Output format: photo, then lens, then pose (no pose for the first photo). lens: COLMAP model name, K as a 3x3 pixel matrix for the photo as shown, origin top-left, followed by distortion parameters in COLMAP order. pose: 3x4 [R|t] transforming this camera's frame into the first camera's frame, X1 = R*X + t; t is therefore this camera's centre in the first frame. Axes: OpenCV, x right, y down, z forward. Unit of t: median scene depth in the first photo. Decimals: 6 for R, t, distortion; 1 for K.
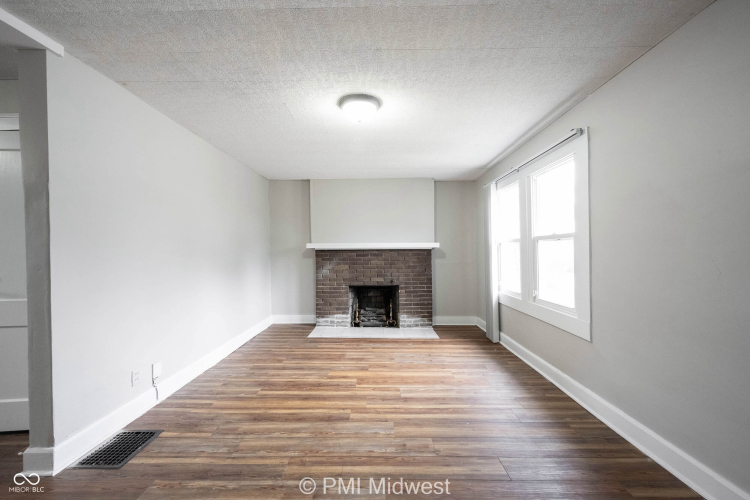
lens RADIAL K [[295.2, 0, 373.7], [0, 295.2, 250.8], [0, 0, 1]] dist [0.000344, 0.000057]
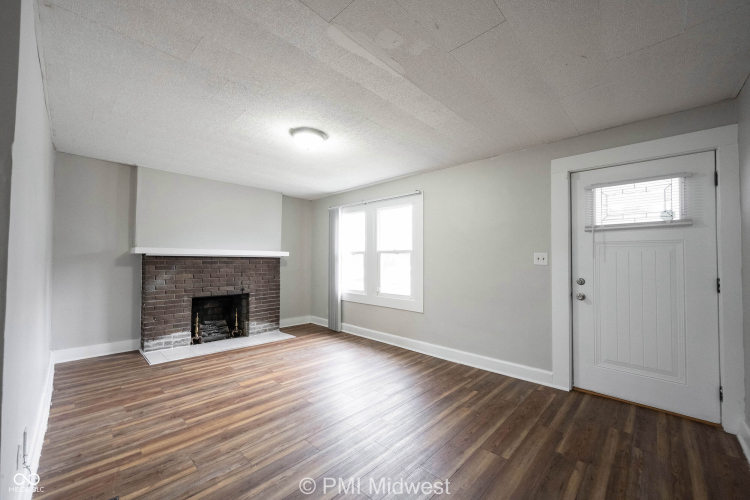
lens RADIAL K [[295.1, 0, 375.7], [0, 295.1, 250.7], [0, 0, 1]] dist [-0.000630, 0.000023]
pose [[0.682755, 0.035668, 0.729776, -0.428507], [-0.014838, 0.999279, -0.034957, 0.002451], [-0.730496, 0.013039, 0.682792, 0.004397]]
